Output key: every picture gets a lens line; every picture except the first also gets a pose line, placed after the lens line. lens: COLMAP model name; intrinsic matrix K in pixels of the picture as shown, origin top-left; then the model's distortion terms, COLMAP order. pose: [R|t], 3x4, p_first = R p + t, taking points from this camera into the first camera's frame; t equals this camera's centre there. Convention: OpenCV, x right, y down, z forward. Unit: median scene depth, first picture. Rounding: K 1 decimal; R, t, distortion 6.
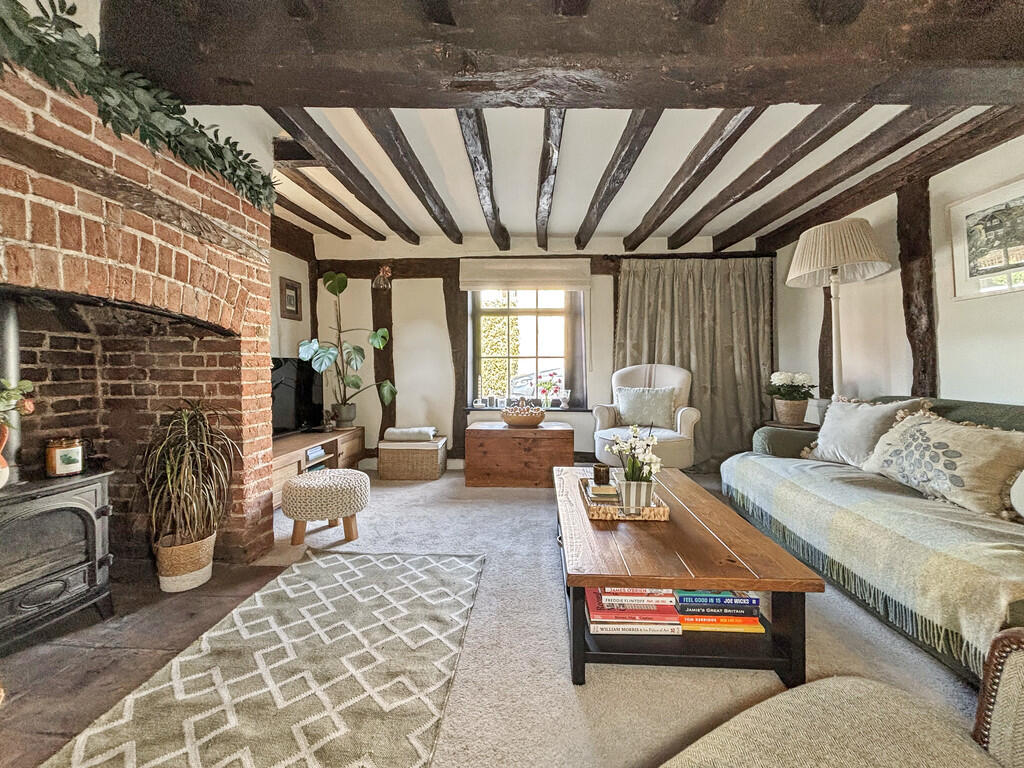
lens RADIAL K [[421.0, 0, 503.9], [0, 421.0, 379.1], [0, 0, 1]] dist [-0.000790, 0.000051]
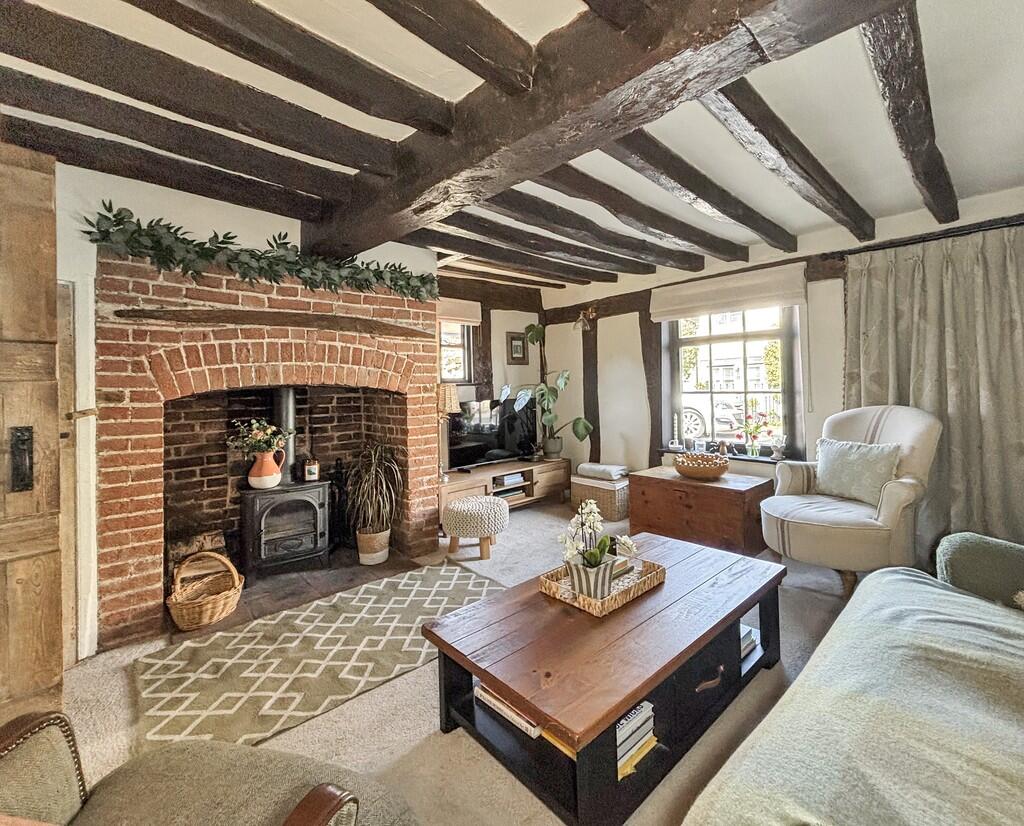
lens RADIAL K [[434.0, 0, 513.1], [0, 434.0, 387.3], [0, 0, 1]] dist [-0.010551, -0.000327]
pose [[0.741157, -0.024526, -0.670883, 0.670665], [0.005880, 0.999531, -0.030045, -0.086491], [0.671306, 0.018323, 0.740954, 0.167507]]
